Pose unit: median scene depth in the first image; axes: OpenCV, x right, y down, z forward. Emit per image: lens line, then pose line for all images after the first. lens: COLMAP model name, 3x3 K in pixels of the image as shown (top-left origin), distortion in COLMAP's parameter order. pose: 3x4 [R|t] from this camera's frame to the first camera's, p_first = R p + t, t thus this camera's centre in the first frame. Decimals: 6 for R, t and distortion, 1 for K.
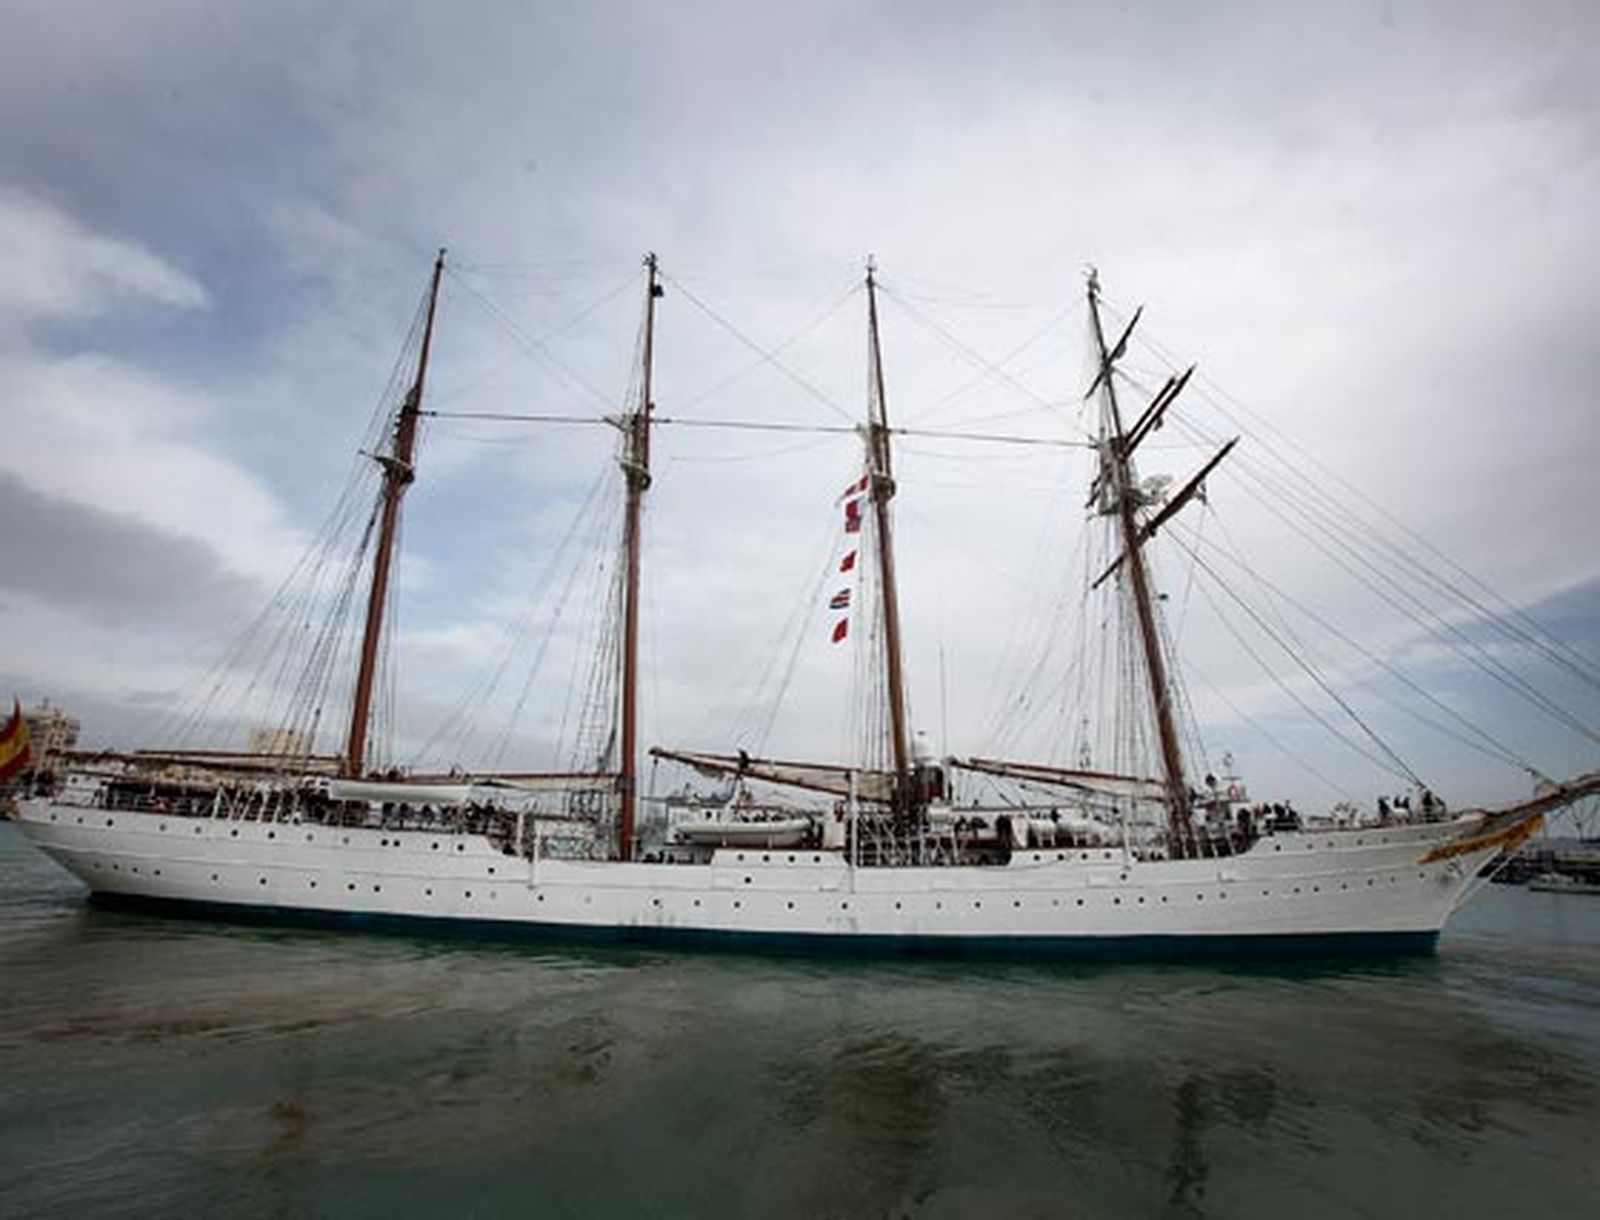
lens RADIAL K [[834.2, 0, 850.2], [0, 834.2, 609.9], [0, 0, 1]] dist [-0.087325, 0.046926]
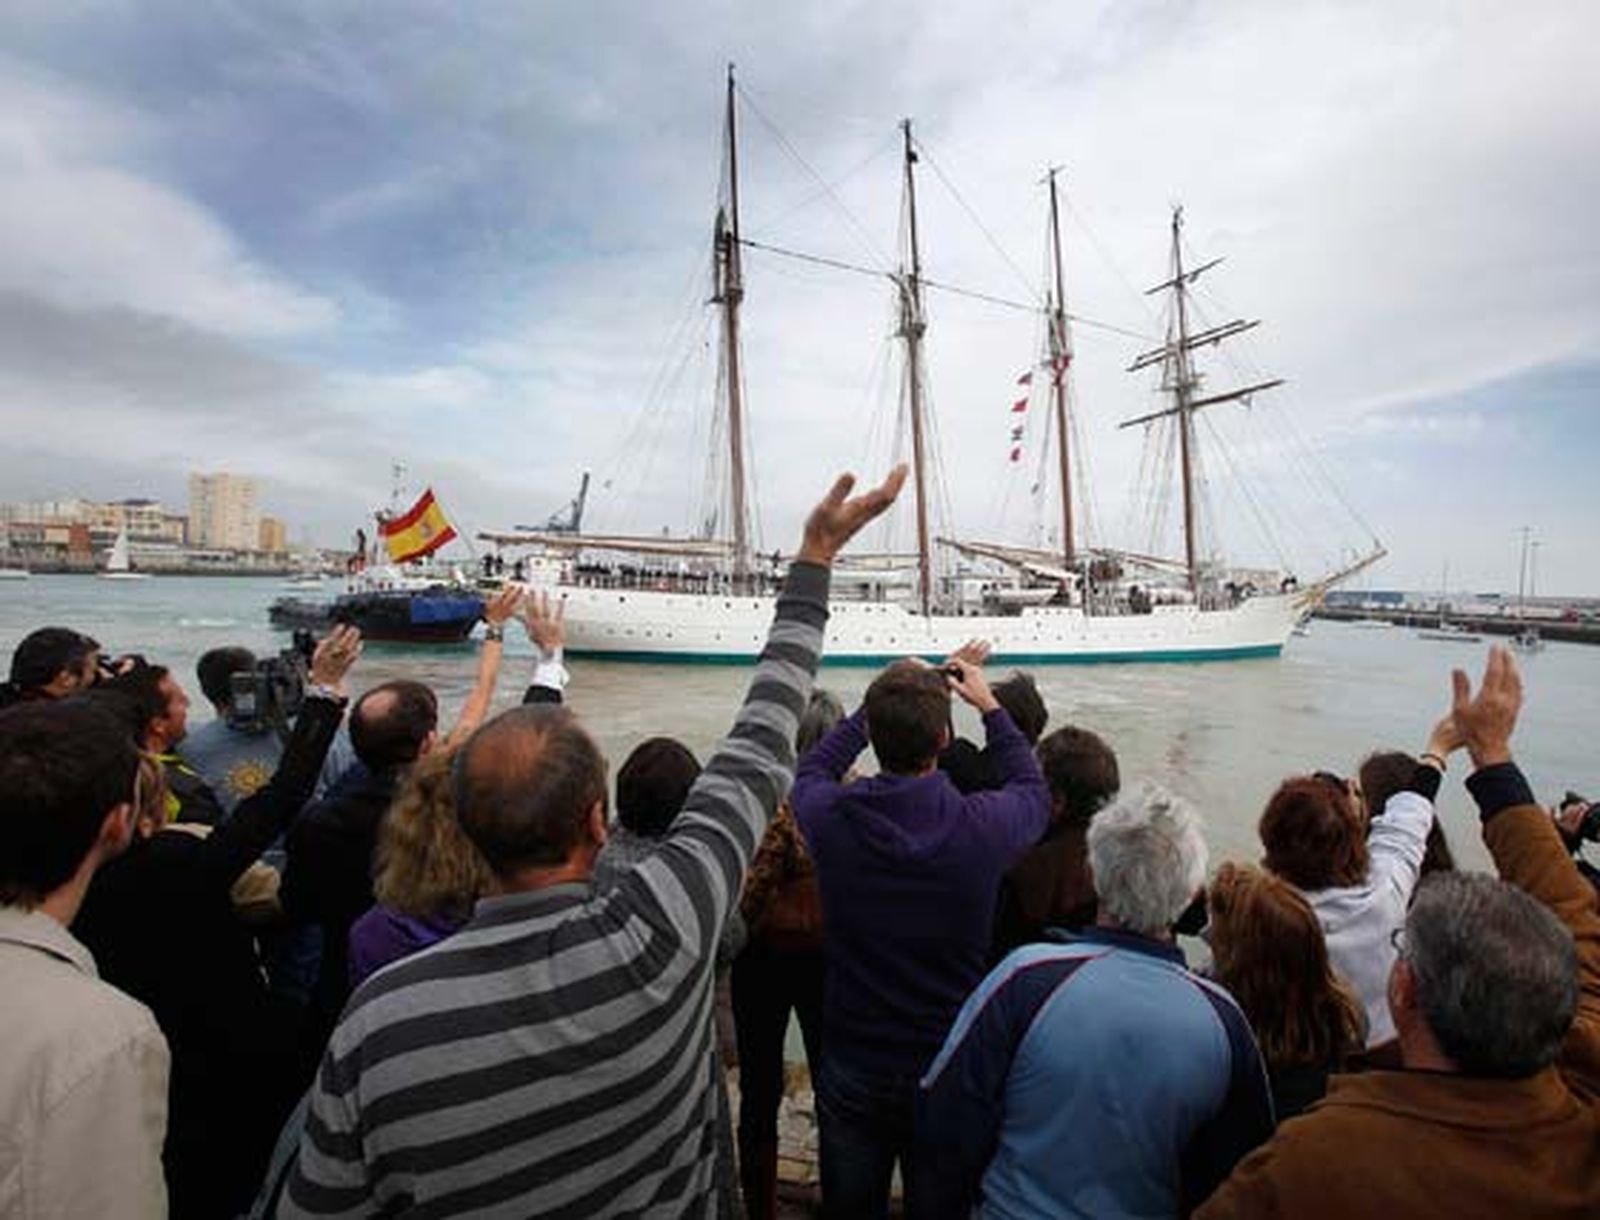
lens RADIAL K [[834.2, 0, 850.2], [0, 834.2, 609.9], [0, 0, 1]] dist [-0.087325, 0.046926]
pose [[0.909390, -0.012602, 0.415753, -1.004664], [-0.123815, 0.946028, 0.299502, -0.135157], [-0.397088, -0.323840, 0.858748, -0.237873]]
